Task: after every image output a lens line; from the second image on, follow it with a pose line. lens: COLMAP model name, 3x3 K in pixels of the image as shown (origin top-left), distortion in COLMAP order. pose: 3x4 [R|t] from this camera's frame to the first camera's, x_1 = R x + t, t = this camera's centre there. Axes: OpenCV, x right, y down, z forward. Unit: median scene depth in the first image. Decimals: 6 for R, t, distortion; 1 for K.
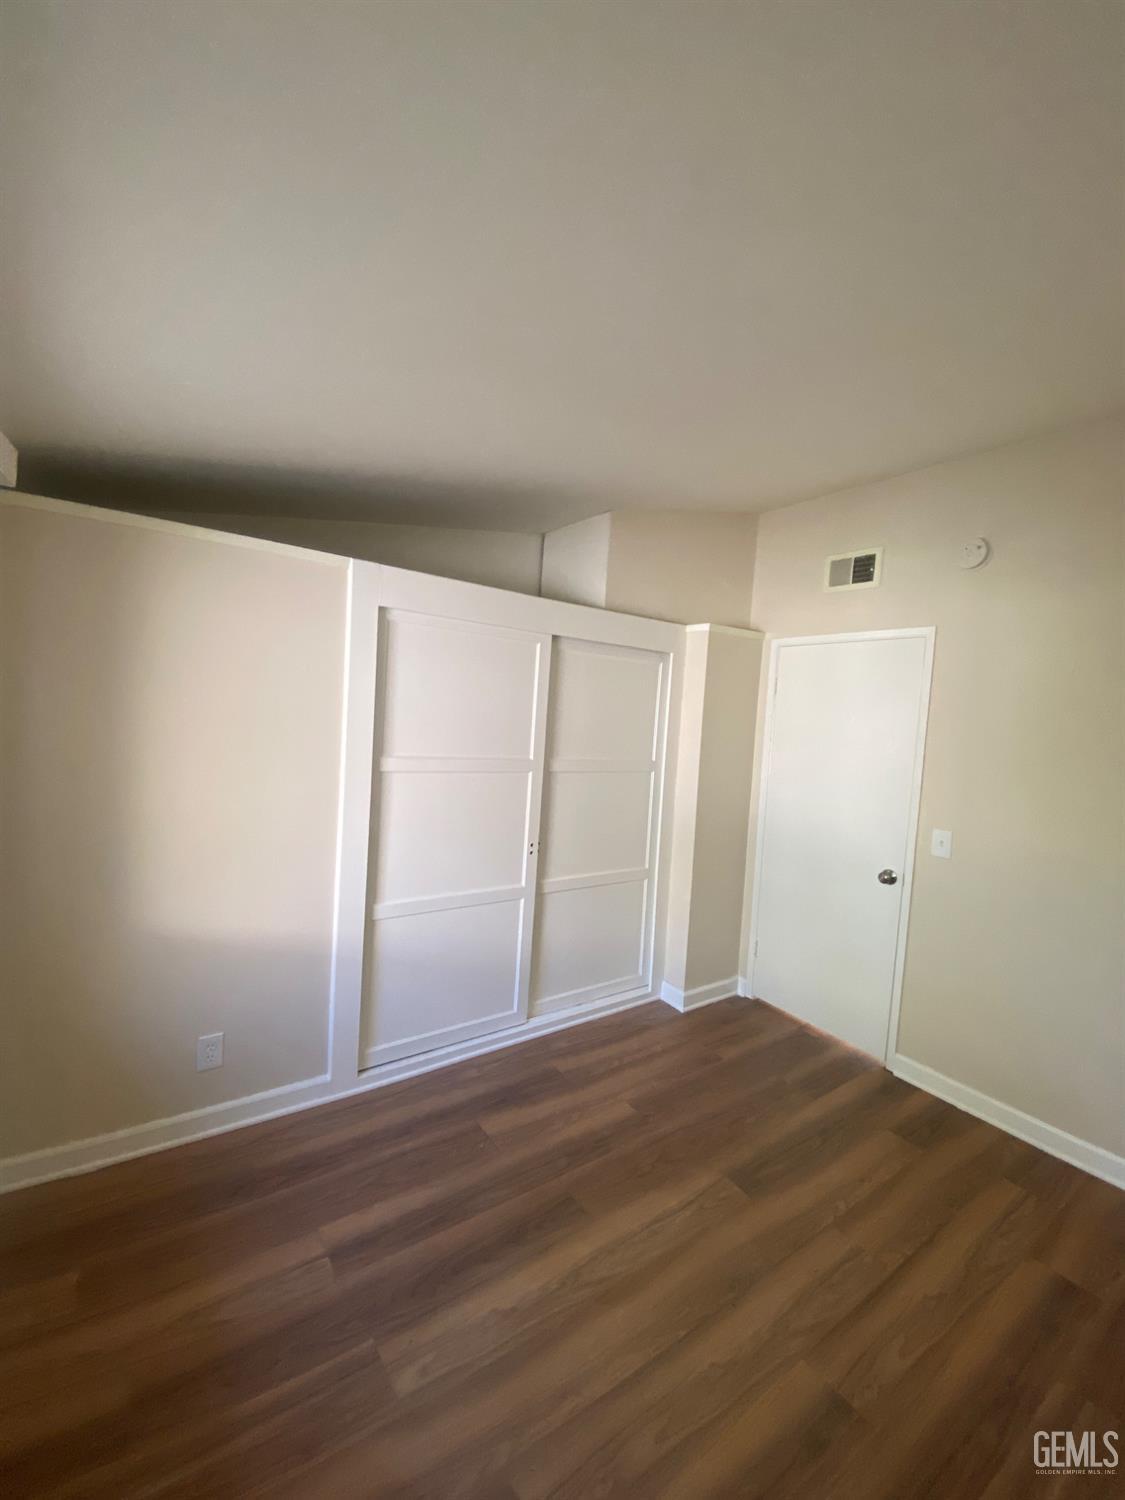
lens RADIAL K [[607.4, 0, 562.5], [0, 607.4, 750.0], [0, 0, 1]] dist [0.035192, -0.028581]
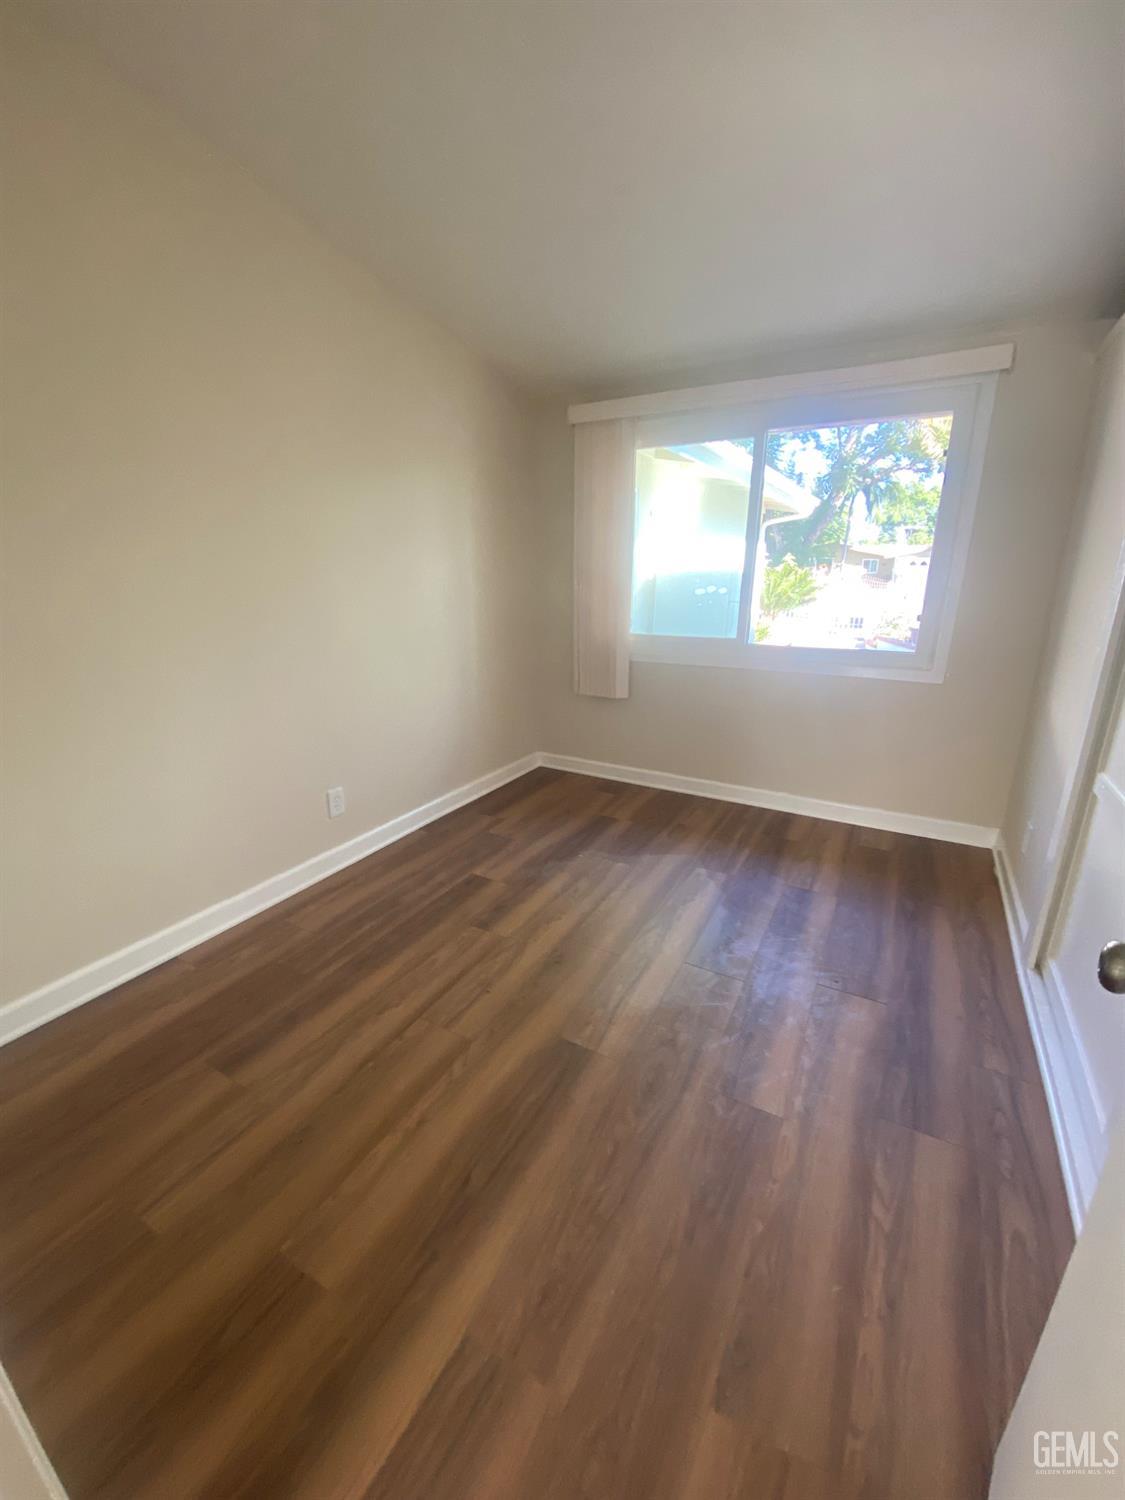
lens RADIAL K [[607.4, 0, 562.5], [0, 607.4, 750.0], [0, 0, 1]] dist [0.035192, -0.028581]
pose [[-0.902915, 0.061899, -0.425339, 0.674826], [-0.076099, 0.950921, 0.299930, 0.094653], [0.423029, 0.303179, -0.853891, 1.690158]]
